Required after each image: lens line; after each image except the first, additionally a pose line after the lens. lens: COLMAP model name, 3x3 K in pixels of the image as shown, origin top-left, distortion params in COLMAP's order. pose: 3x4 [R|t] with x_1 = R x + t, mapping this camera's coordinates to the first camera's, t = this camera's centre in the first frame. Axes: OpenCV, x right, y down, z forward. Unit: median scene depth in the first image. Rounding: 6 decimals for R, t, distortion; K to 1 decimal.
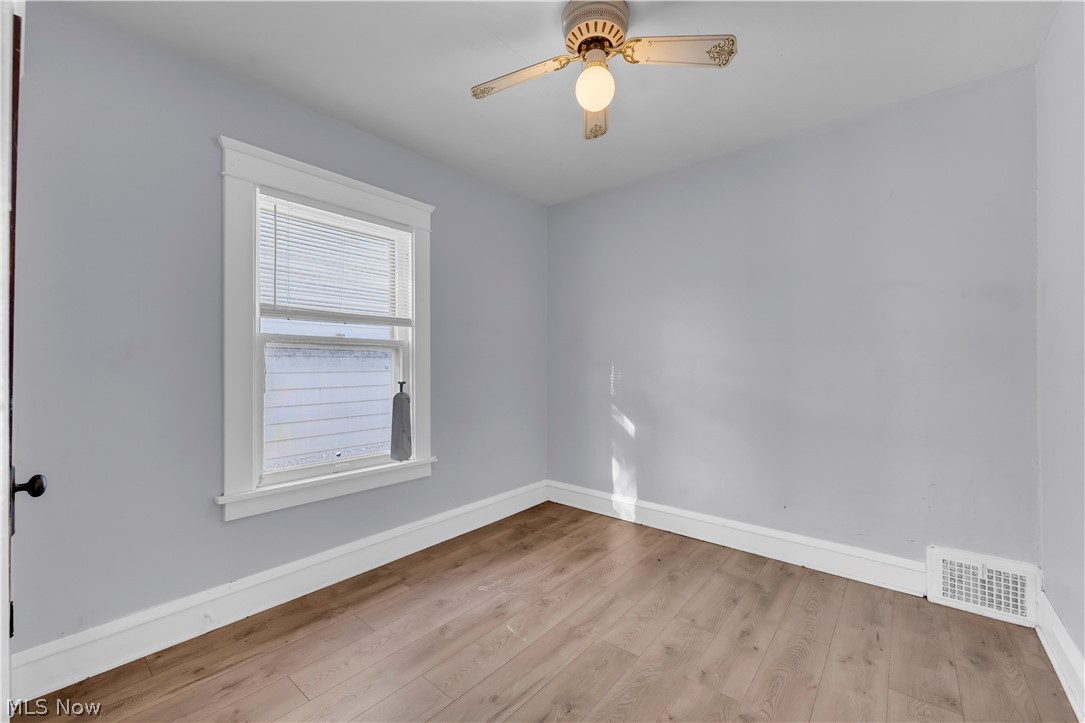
lens RADIAL K [[443.2, 0, 538.7], [0, 443.2, 360.5], [0, 0, 1]] dist [0.000147, 0.000044]
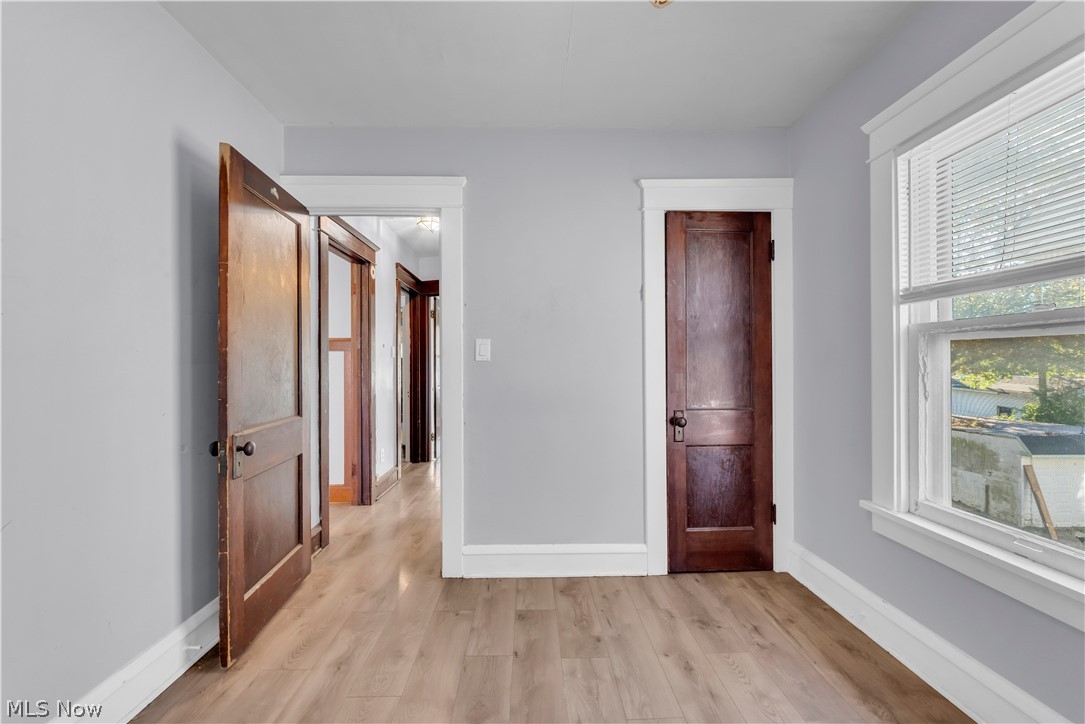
lens RADIAL K [[443.2, 0, 538.7], [0, 443.2, 361.0], [0, 0, 1]] dist [0.000147, 0.000044]
pose [[-0.750714, 0.004913, -0.660609, 0.448486], [0.017313, 0.999775, -0.012239, 0.001277], [0.660400, -0.020625, -0.750631, 1.238998]]
